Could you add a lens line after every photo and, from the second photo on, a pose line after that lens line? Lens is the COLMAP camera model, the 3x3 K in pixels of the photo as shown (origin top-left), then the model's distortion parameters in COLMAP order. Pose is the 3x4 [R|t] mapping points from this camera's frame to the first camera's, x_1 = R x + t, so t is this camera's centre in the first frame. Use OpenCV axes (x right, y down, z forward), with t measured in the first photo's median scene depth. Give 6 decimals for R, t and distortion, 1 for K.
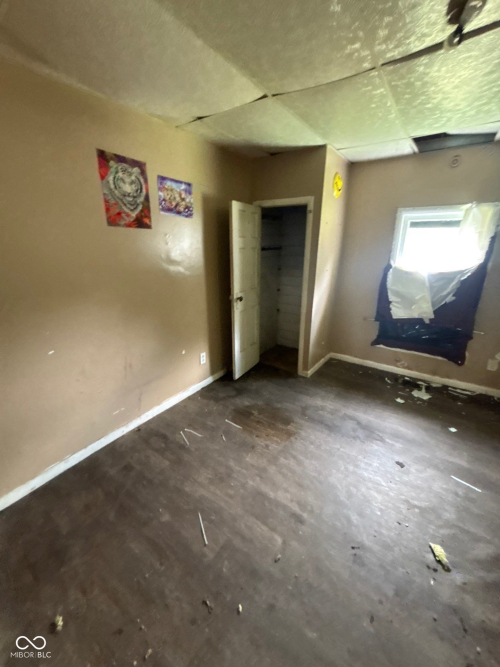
lens RADIAL K [[272.0, 0, 251.5], [0, 272.0, 332.0], [0, 0, 1]] dist [0.001298, 0.000509]
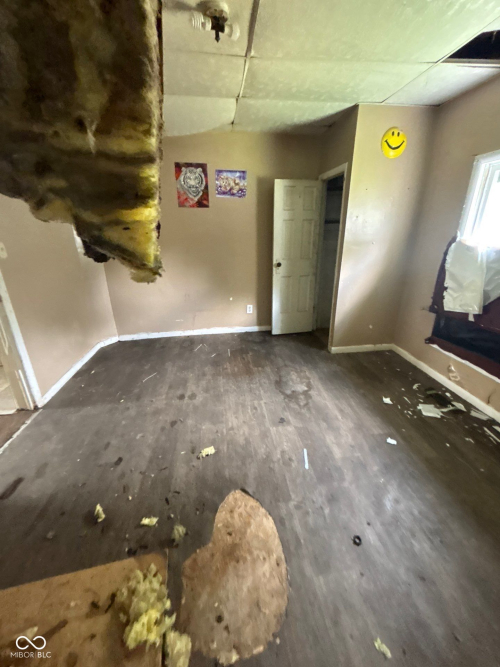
lens RADIAL K [[272.0, 0, 253.3], [0, 272.0, 333.4], [0, 0, 1]] dist [0.001298, 0.000509]
pose [[0.673699, 0.252953, -0.694366, 0.941804], [-0.219380, 0.965695, 0.138946, 0.031330], [0.705692, 0.058722, 0.706081, 0.130143]]
